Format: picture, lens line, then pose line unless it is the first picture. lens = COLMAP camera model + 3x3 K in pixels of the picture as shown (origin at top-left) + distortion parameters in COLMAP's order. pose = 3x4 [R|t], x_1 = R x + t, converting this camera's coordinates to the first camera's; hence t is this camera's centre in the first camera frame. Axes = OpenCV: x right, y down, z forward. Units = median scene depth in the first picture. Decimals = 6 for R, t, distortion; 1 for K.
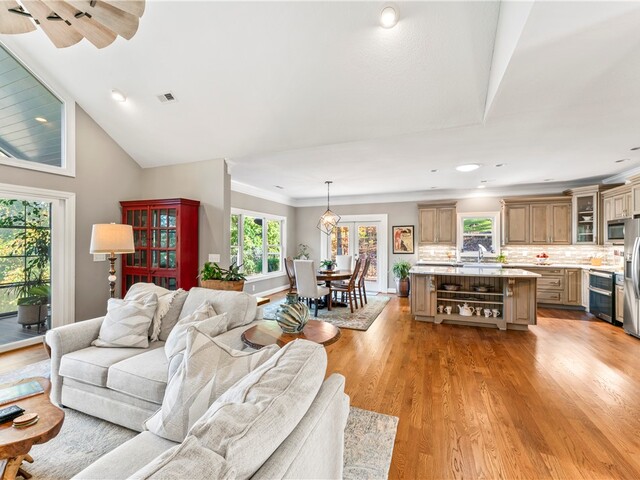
lens RADIAL K [[286.1, 0, 318.6], [0, 286.1, 241.7], [0, 0, 1]] dist [0.000891, 0.000088]
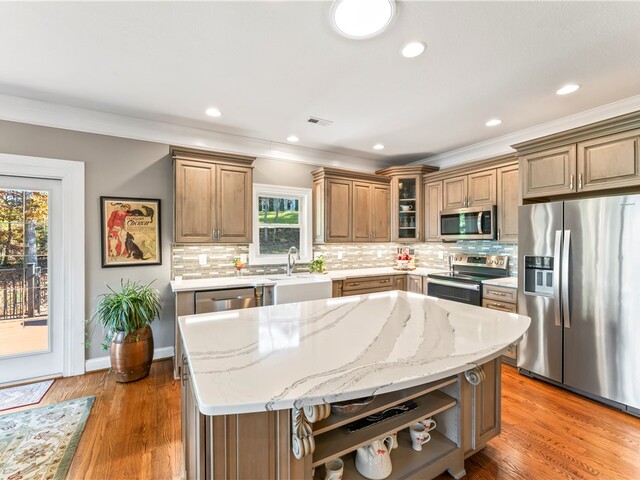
lens RADIAL K [[286.1, 0, 318.6], [0, 286.1, 241.7], [0, 0, 1]] dist [0.000891, 0.000088]
pose [[0.626515, -0.007350, 0.779375, 0.154786], [-0.004096, 0.999911, 0.012721, 0.000858], [-0.779399, -0.011162, 0.626428, 0.577965]]
